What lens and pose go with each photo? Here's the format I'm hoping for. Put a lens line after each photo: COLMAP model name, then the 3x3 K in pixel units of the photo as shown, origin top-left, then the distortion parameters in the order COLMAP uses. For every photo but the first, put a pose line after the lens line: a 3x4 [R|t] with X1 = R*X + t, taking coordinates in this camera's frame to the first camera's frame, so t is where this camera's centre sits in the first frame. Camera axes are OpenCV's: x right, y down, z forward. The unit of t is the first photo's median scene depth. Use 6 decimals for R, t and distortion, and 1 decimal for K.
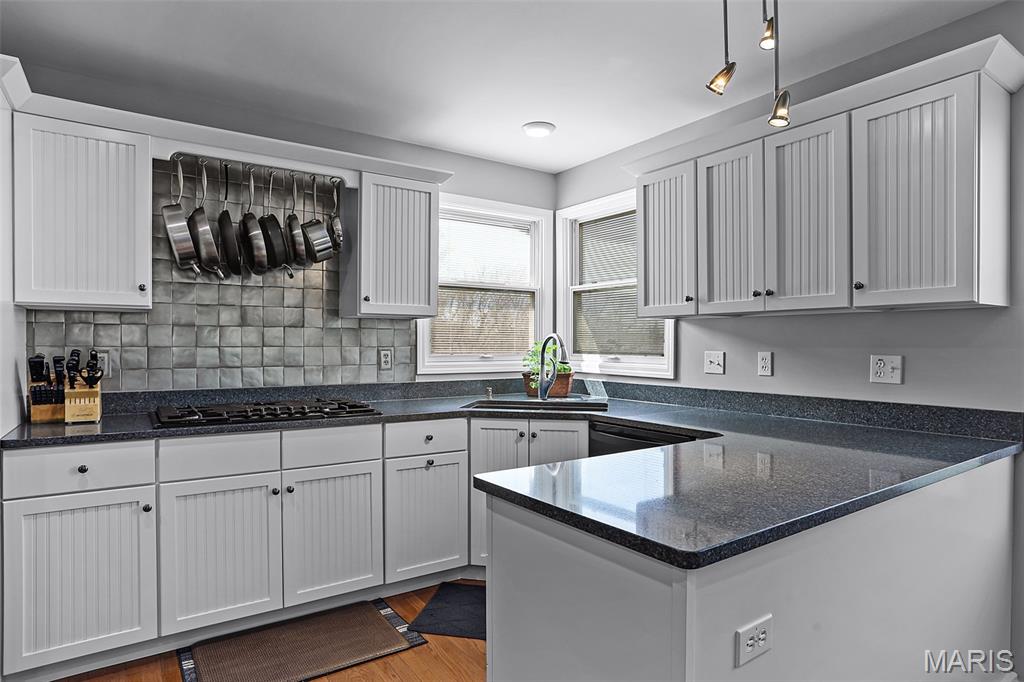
lens RADIAL K [[576.3, 0, 505.6], [0, 576.3, 346.5], [0, 0, 1]] dist [-0.060801, 0.027750]
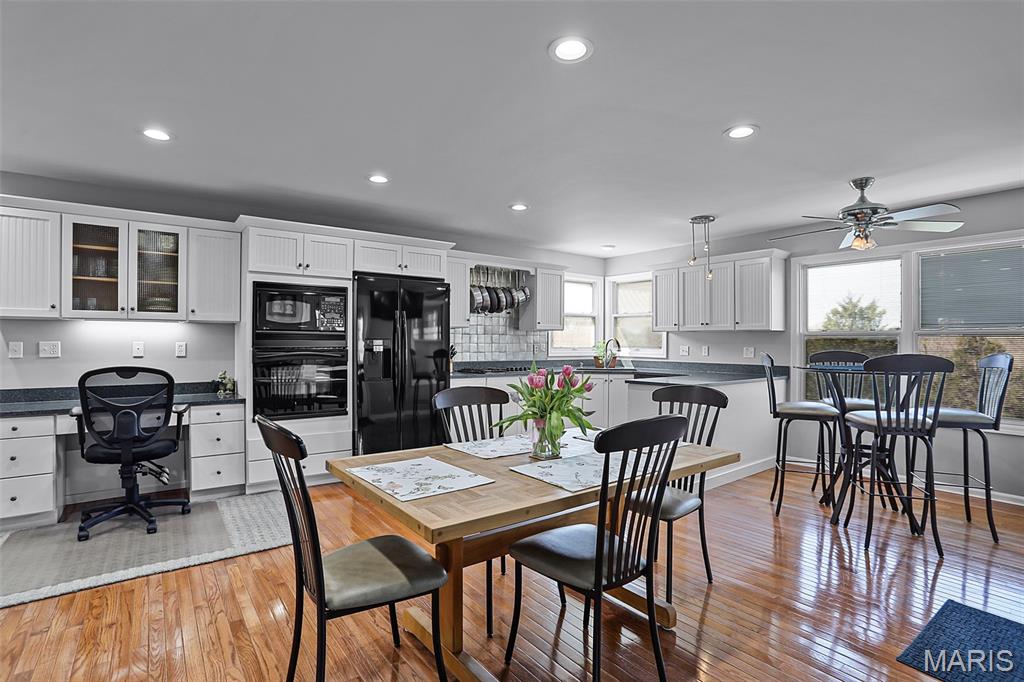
lens RADIAL K [[493.3, 0, 517.9], [0, 493.3, 339.9], [0, 0, 1]] dist [-0.034689, 0.005448]
pose [[0.998315, 0.002268, 0.057989, -0.467488], [-0.001827, 0.999969, -0.007658, 0.000376], [-0.058004, 0.007539, 0.998288, -1.049402]]
